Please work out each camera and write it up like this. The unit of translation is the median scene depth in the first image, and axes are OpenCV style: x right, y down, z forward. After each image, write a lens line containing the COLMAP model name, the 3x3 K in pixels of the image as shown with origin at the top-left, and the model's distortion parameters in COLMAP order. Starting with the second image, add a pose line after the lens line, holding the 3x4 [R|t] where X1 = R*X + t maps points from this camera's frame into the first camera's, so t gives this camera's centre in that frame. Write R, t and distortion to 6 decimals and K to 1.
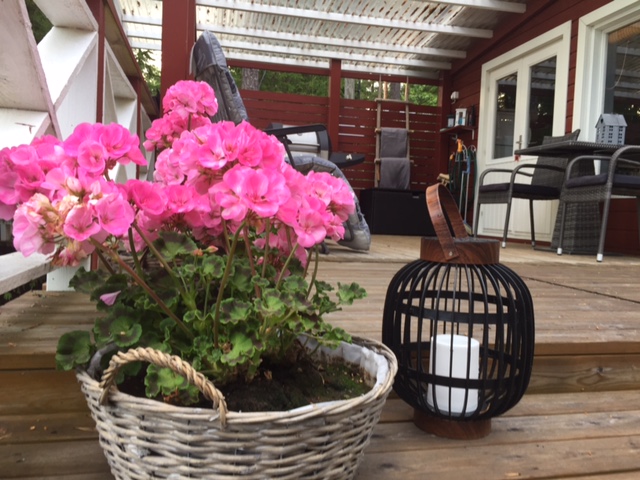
lens RADIAL K [[556.1, 0, 320.0], [0, 556.1, 240.0], [0, 0, 1]] dist [0.047781, -0.079858]
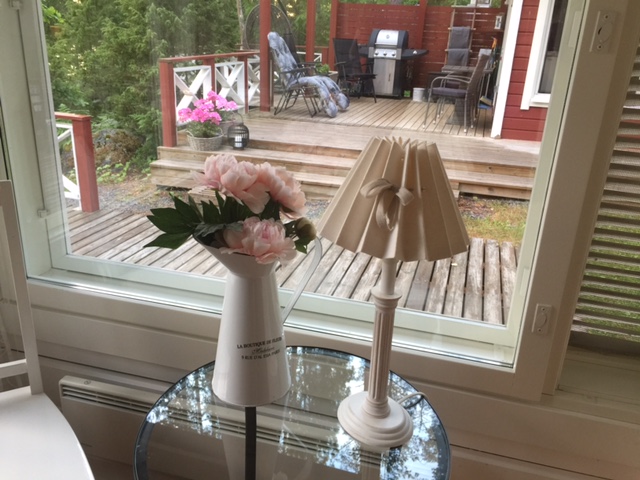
lens RADIAL K [[556.1, 0, 320.0], [0, 556.1, 240.0], [0, 0, 1]] dist [0.047781, -0.079858]
pose [[0.877053, 0.176426, -0.446823, 0.627273], [-0.038196, 0.952787, 0.301229, -0.101381], [0.478872, -0.247127, 0.842384, -0.656169]]
